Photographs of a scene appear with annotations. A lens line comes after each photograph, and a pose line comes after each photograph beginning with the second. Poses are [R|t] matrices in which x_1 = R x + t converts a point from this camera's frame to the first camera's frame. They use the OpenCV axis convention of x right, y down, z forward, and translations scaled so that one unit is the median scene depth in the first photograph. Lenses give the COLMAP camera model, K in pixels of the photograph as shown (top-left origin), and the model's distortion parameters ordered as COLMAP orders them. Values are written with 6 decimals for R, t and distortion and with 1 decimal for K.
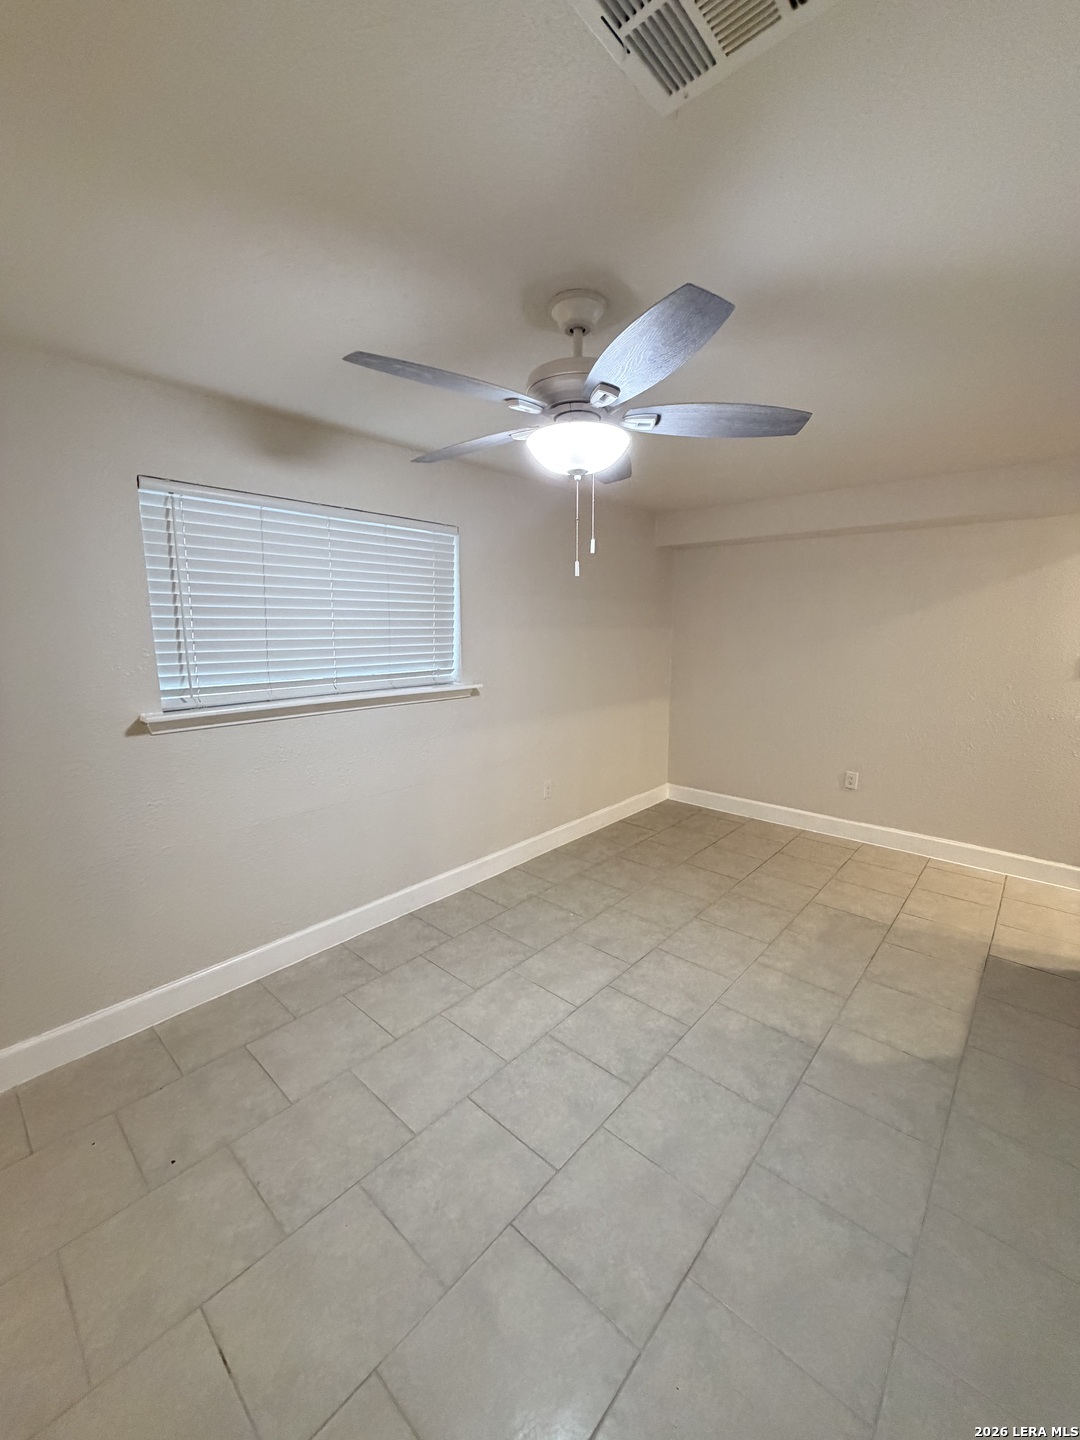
lens RADIAL K [[576.0, 0, 540.0], [0, 576.0, 720.0], [0, 0, 1]] dist [0.005998, -0.000241]
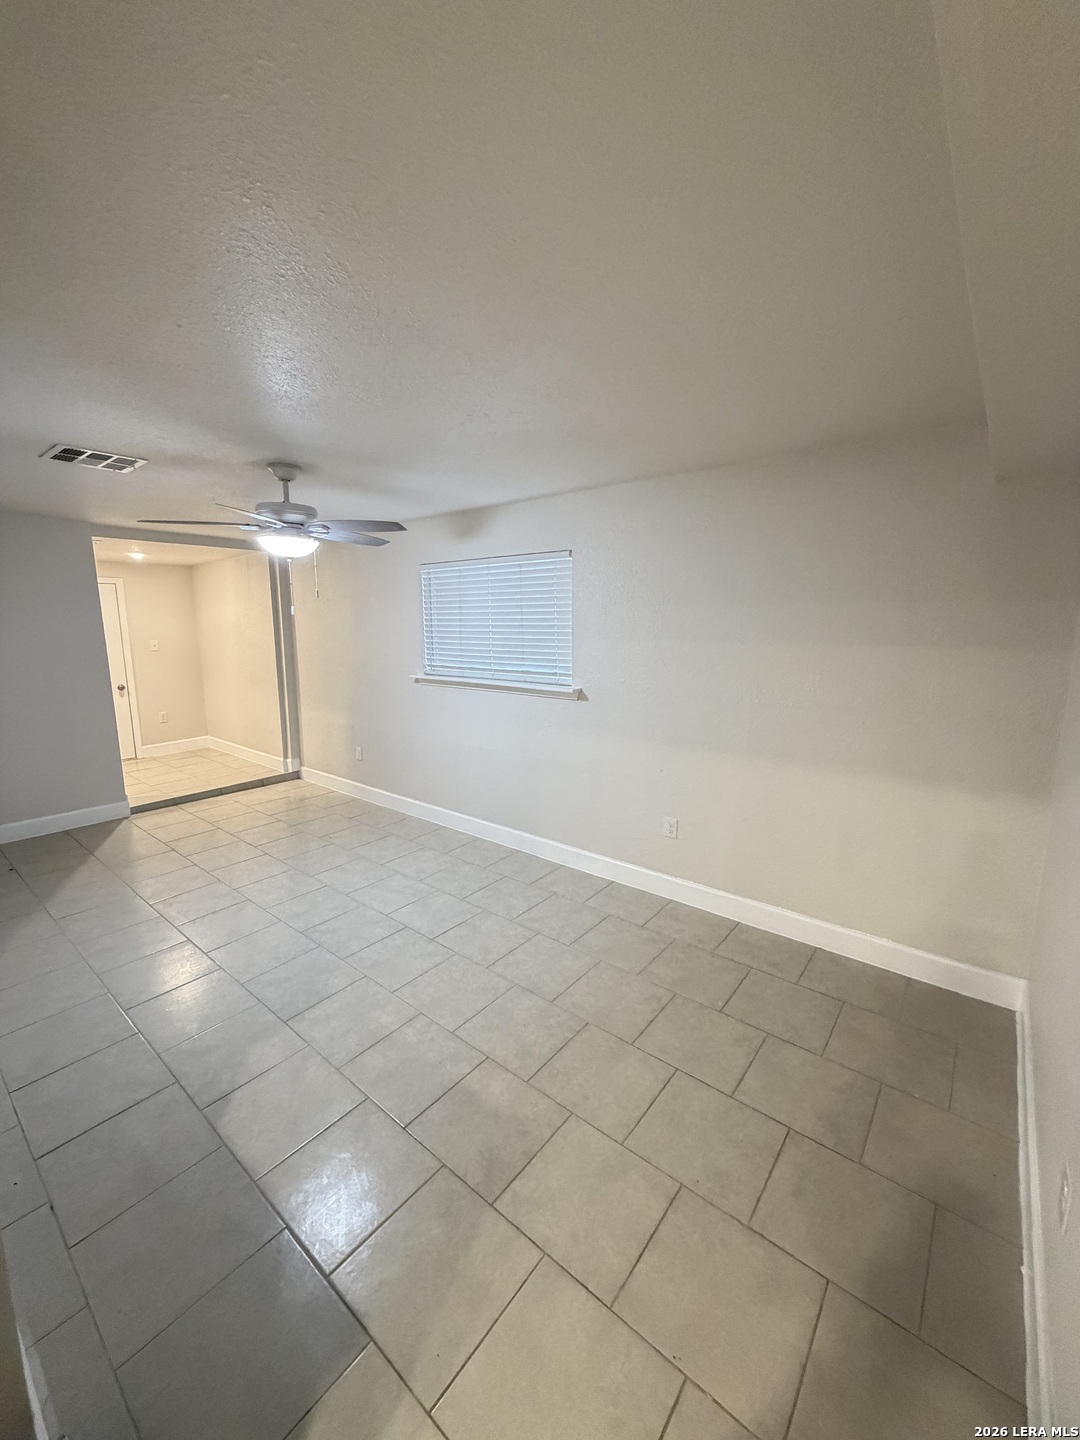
lens RADIAL K [[576.0, 0, 540.0], [0, 576.0, 720.0], [0, 0, 1]] dist [0.005998, -0.000241]
pose [[0.047162, 0.173282, -0.983742, 1.198926], [-0.154717, 0.974220, 0.164187, -0.214785], [0.986832, 0.144459, 0.072756, 1.049515]]
